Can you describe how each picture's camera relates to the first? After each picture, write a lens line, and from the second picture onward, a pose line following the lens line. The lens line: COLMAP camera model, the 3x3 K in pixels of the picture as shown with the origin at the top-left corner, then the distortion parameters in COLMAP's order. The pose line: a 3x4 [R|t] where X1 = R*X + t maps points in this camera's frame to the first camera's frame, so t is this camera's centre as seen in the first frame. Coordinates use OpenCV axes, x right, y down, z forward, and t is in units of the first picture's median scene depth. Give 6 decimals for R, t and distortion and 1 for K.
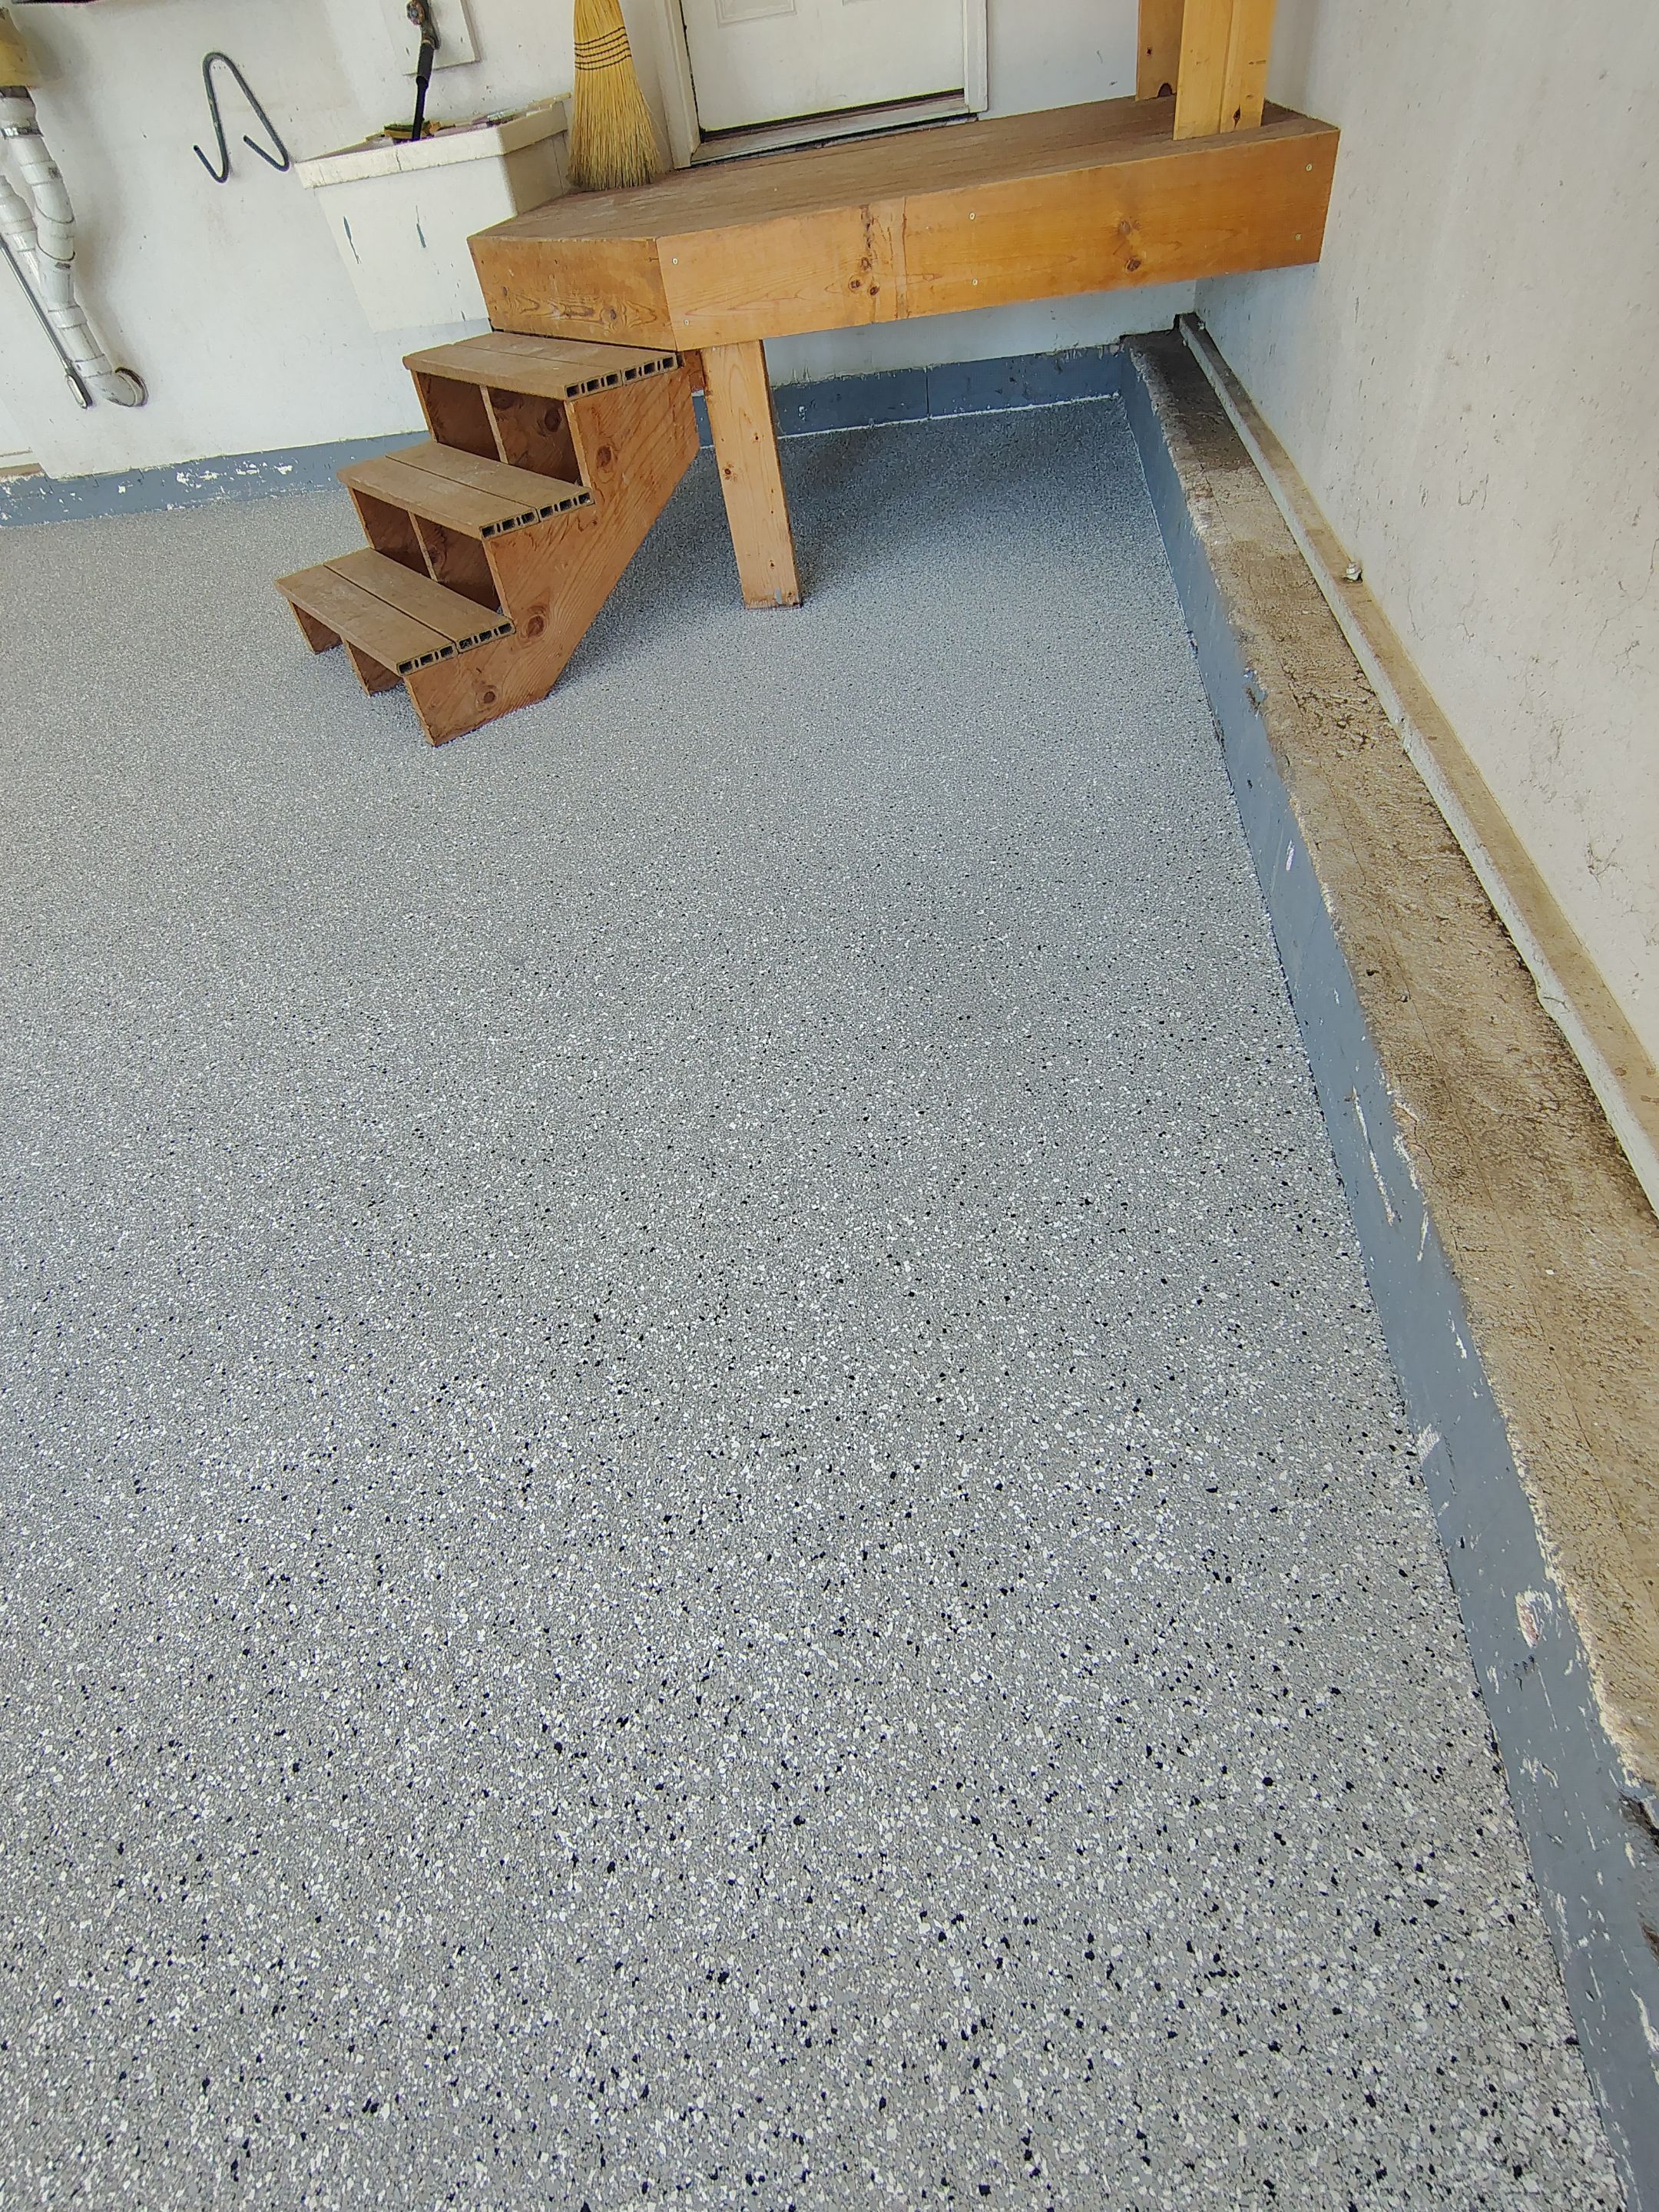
lens RADIAL K [[1020.1, 0, 820.7], [0, 1020.1, 1106.0], [0, 0, 1]] dist [-0.006565, 0.002045]
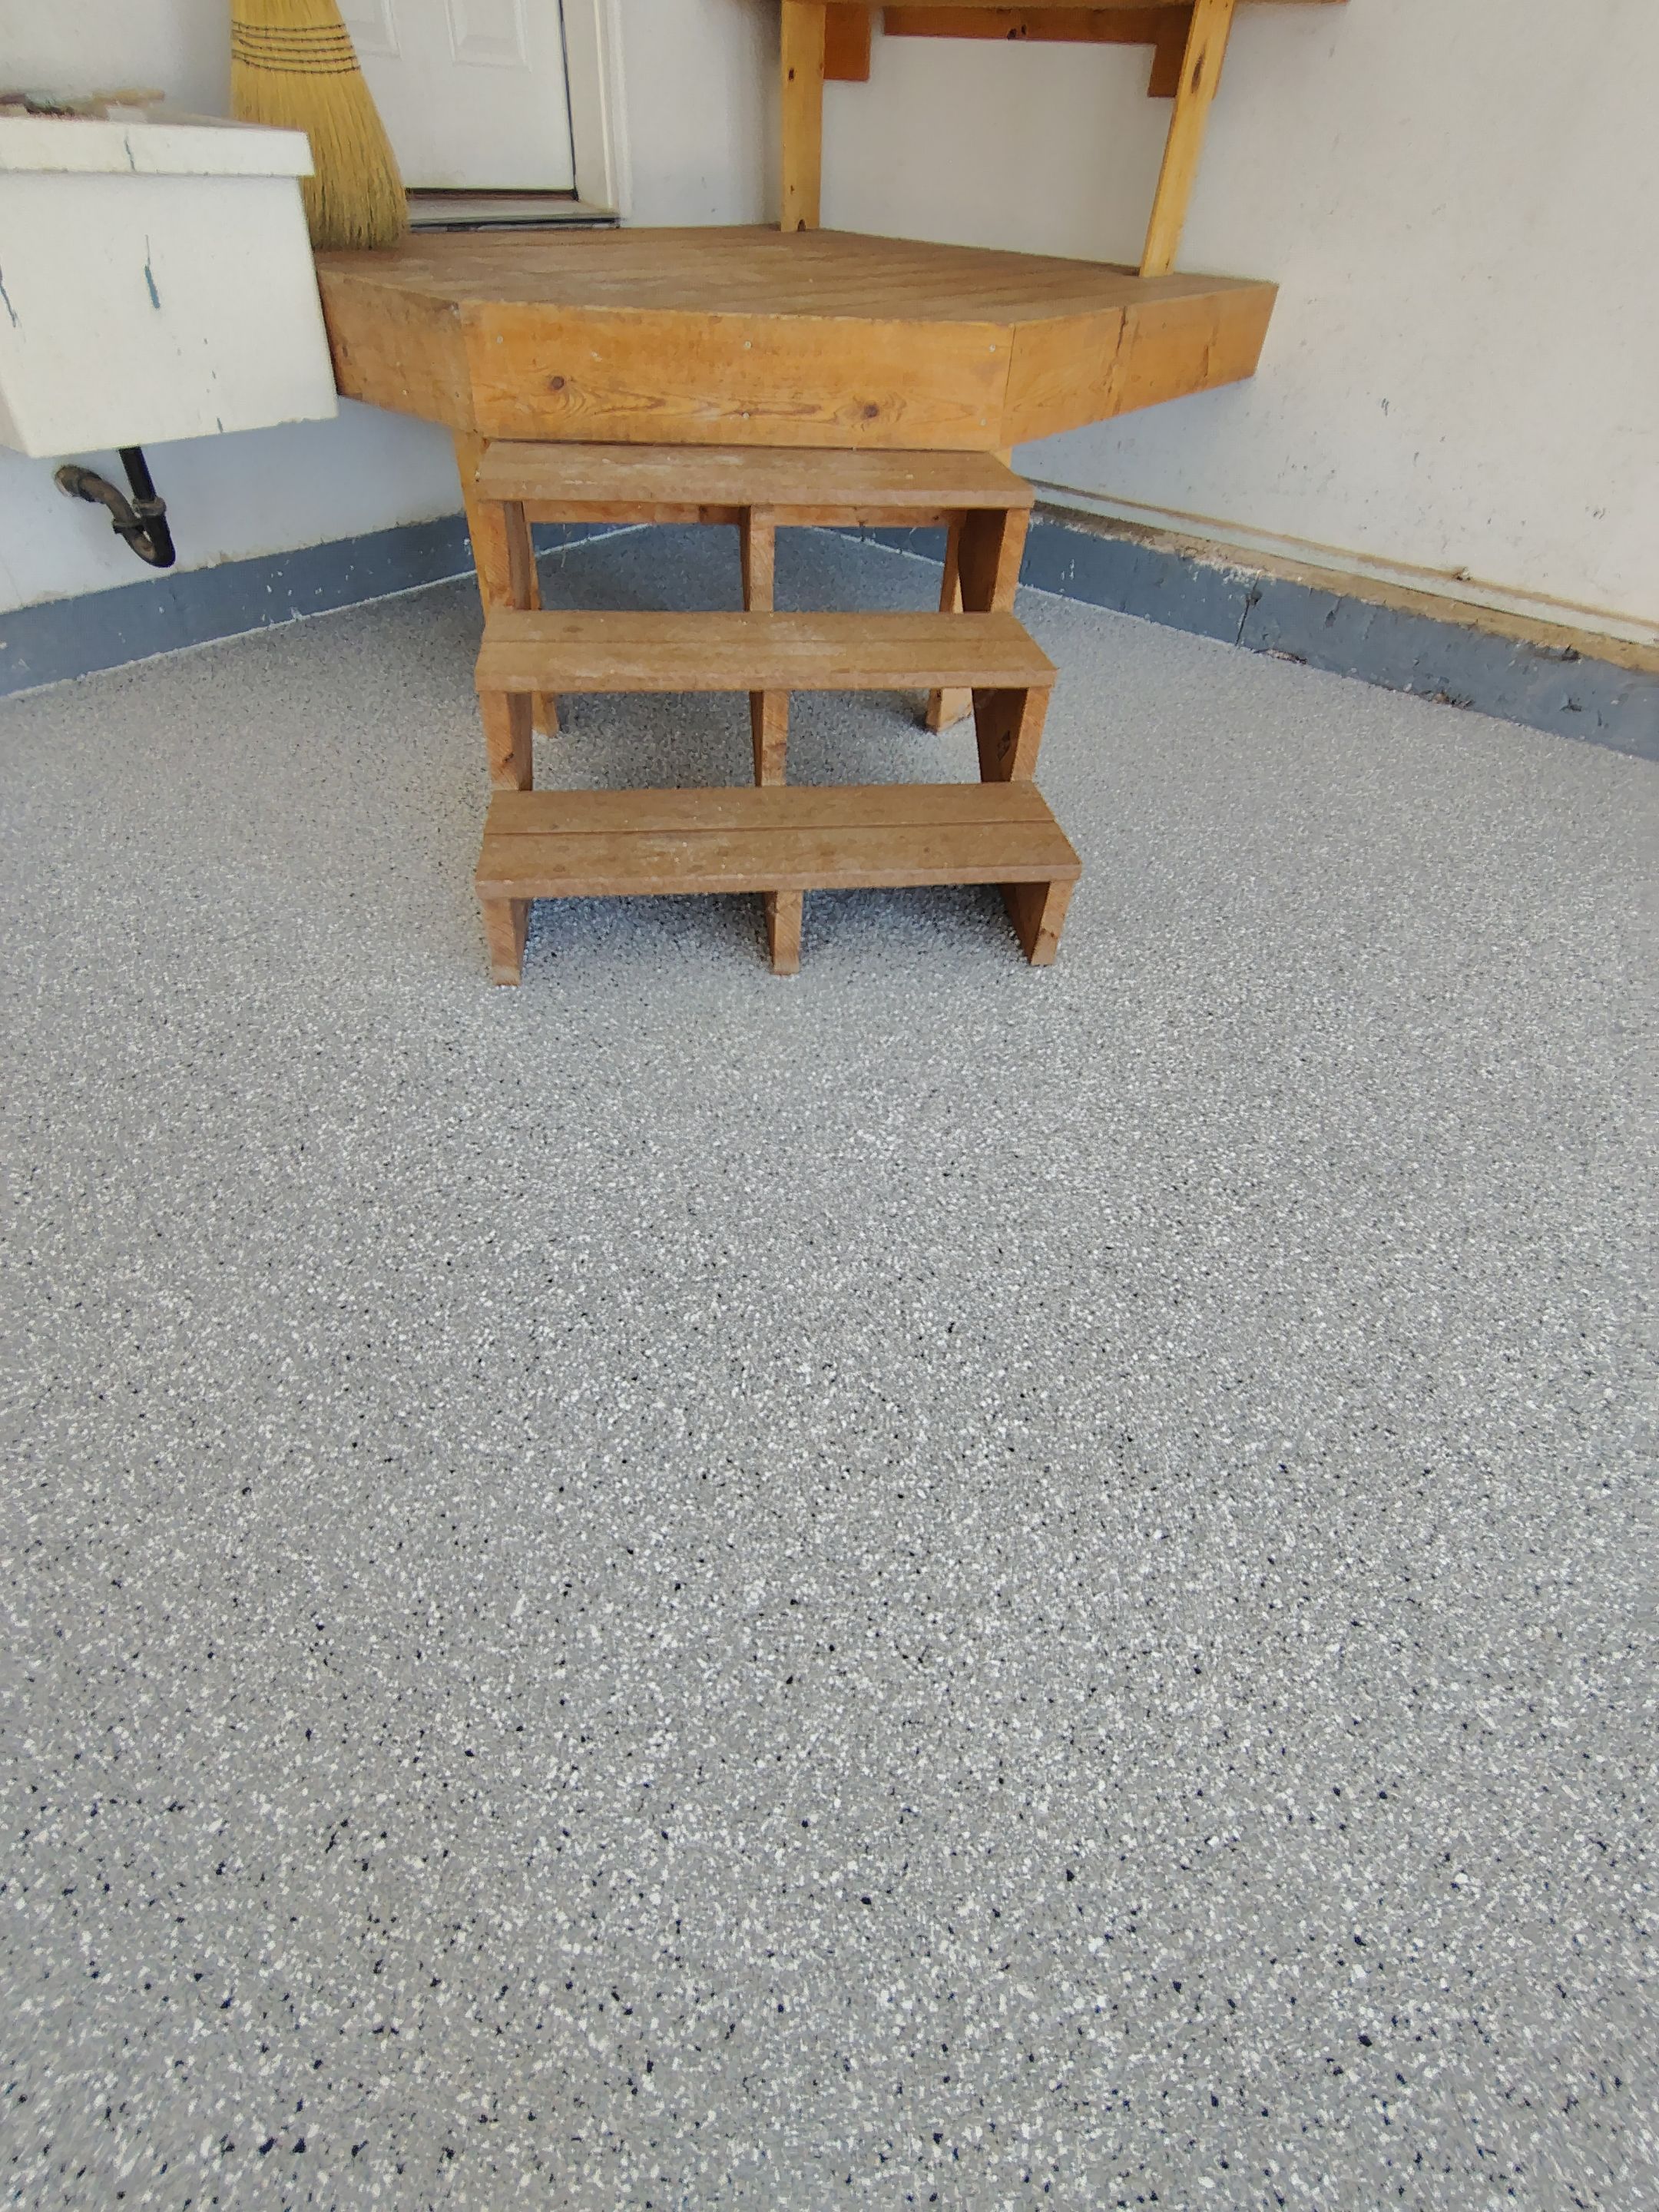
lens RADIAL K [[1020.1, 0, 820.7], [0, 1020.1, 1106.0], [0, 0, 1]] dist [-0.006565, 0.002045]
pose [[0.509631, -0.480396, 0.713790, -1.302990], [0.539727, 0.824578, 0.169606, -0.606067], [-0.670053, 0.298815, 0.679513, 0.802143]]
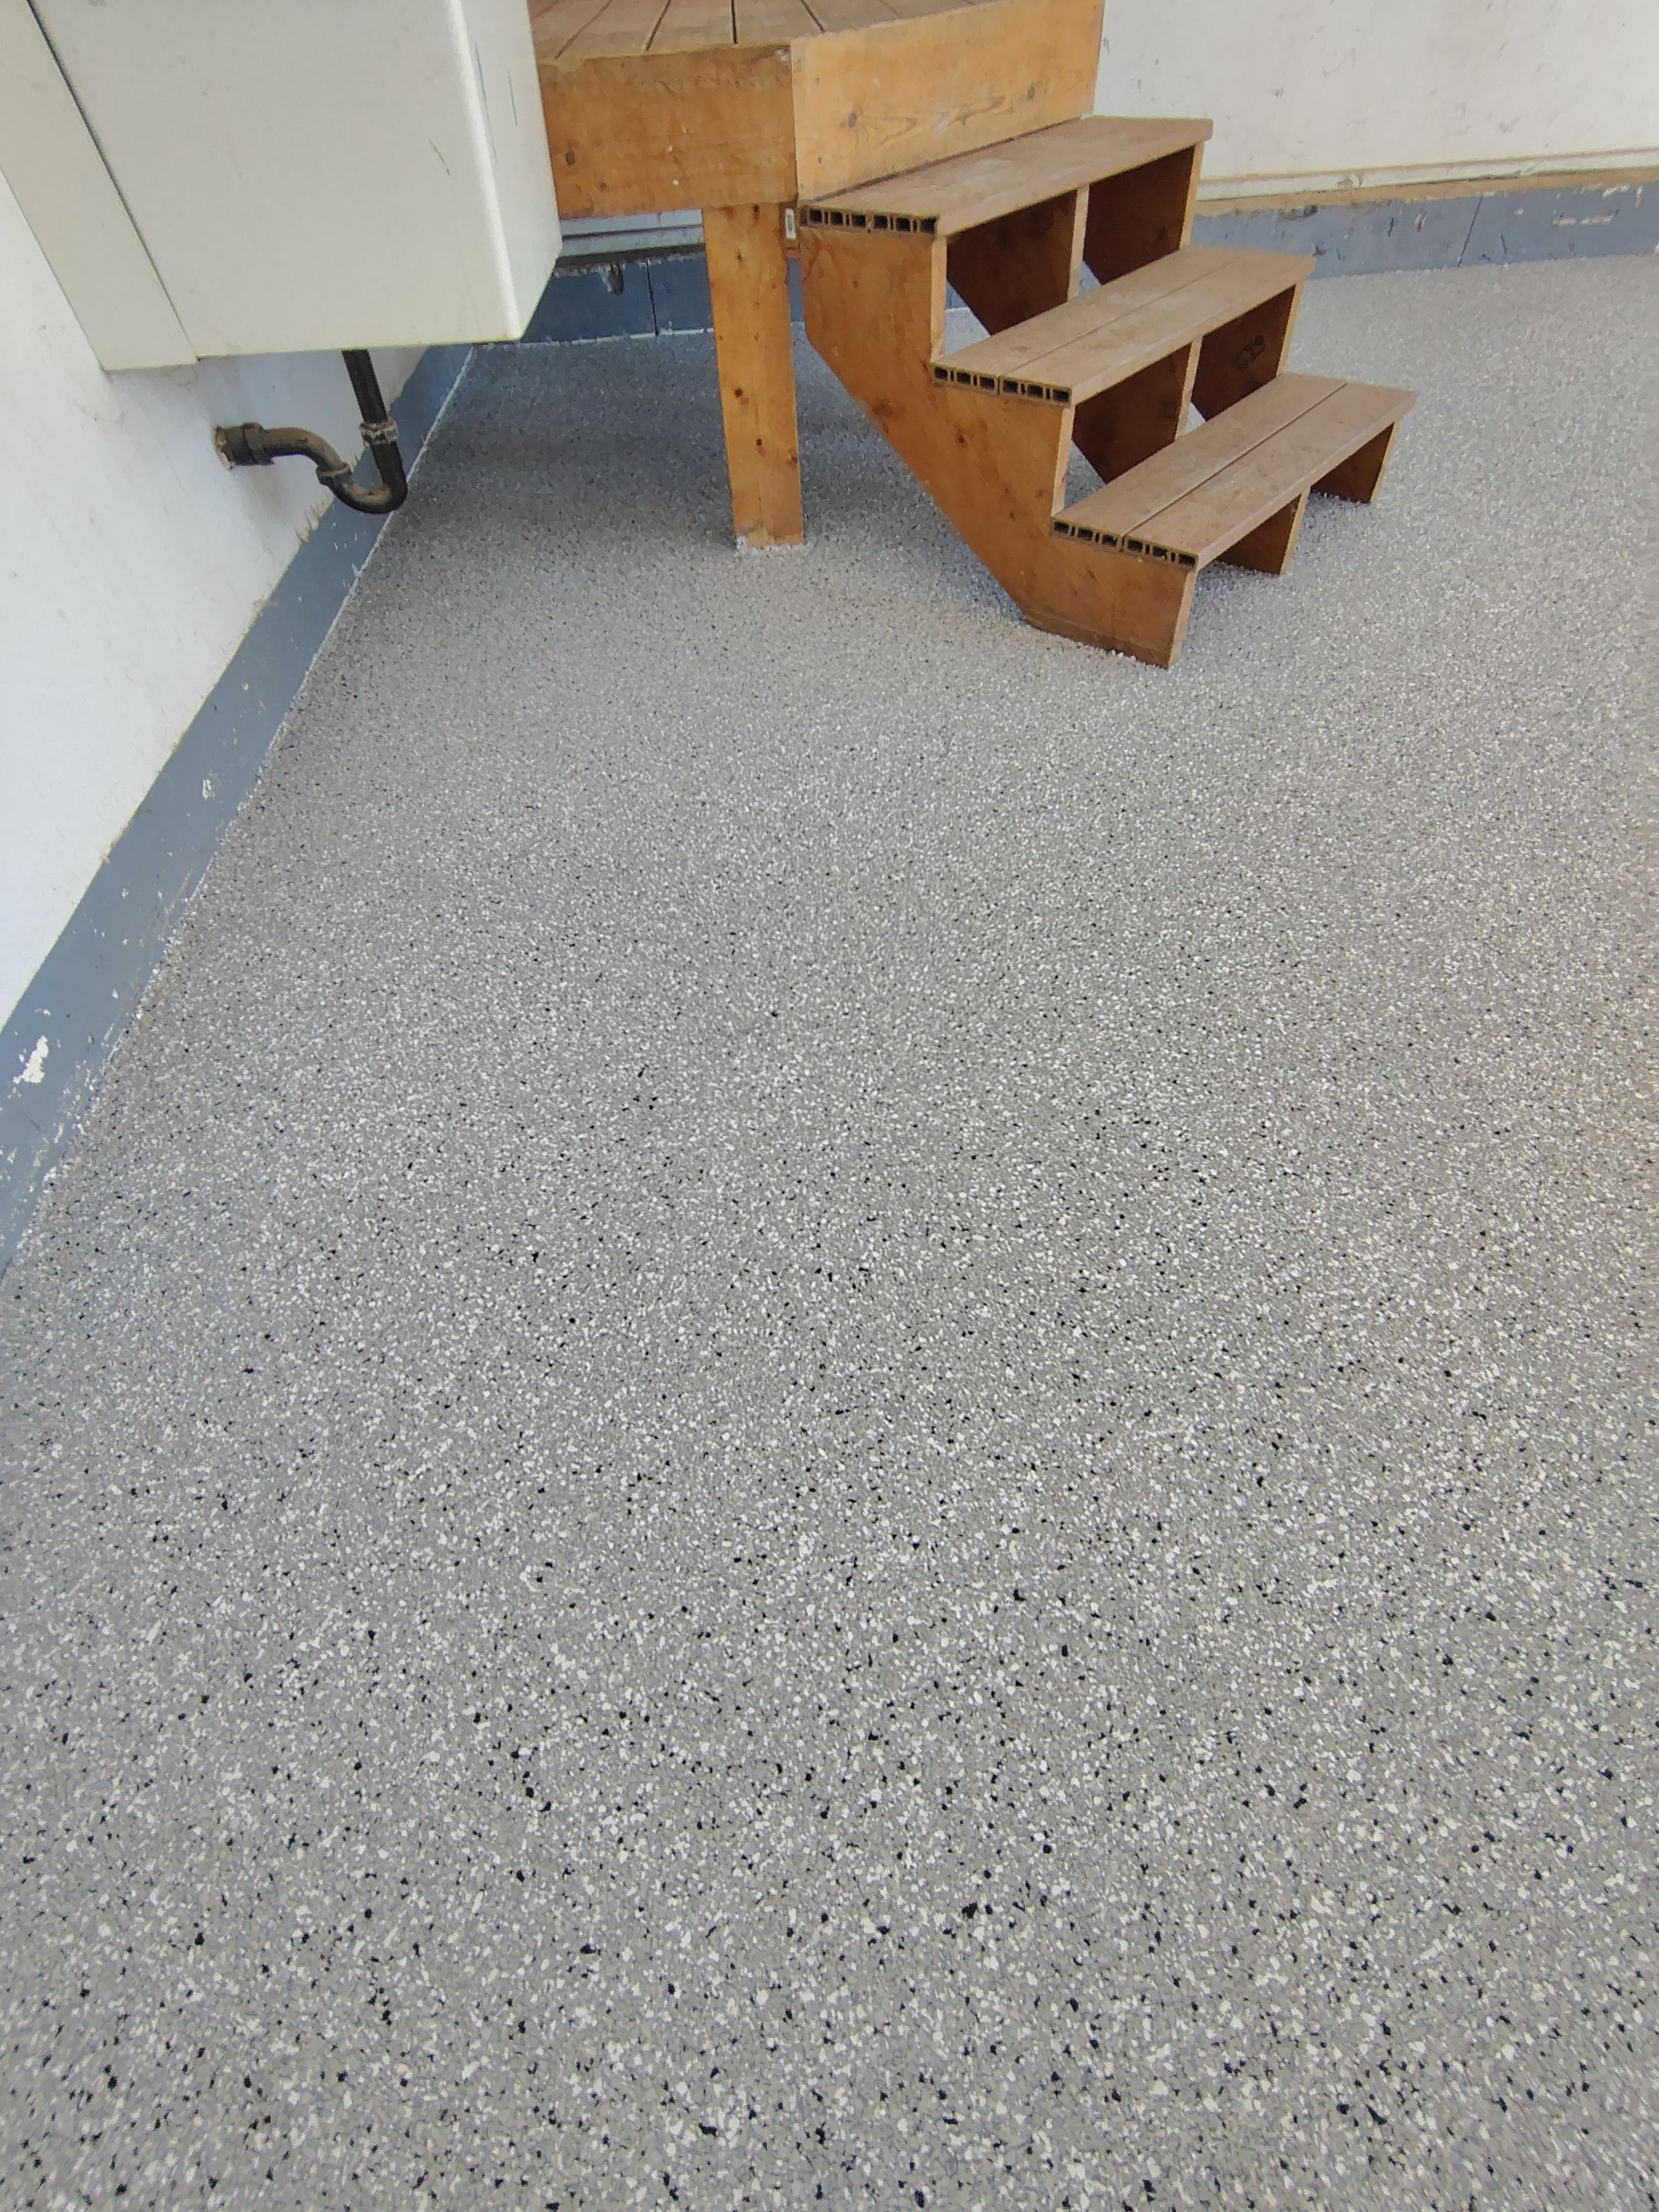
lens RADIAL K [[1020.1, 0, 820.7], [0, 1020.1, 1106.0], [0, 0, 1]] dist [-0.006565, 0.002045]
pose [[-0.172928, -0.667340, 0.724398, -1.698042], [0.763168, 0.374151, 0.526864, -1.293235], [-0.622632, 0.643947, 0.444592, 1.578597]]
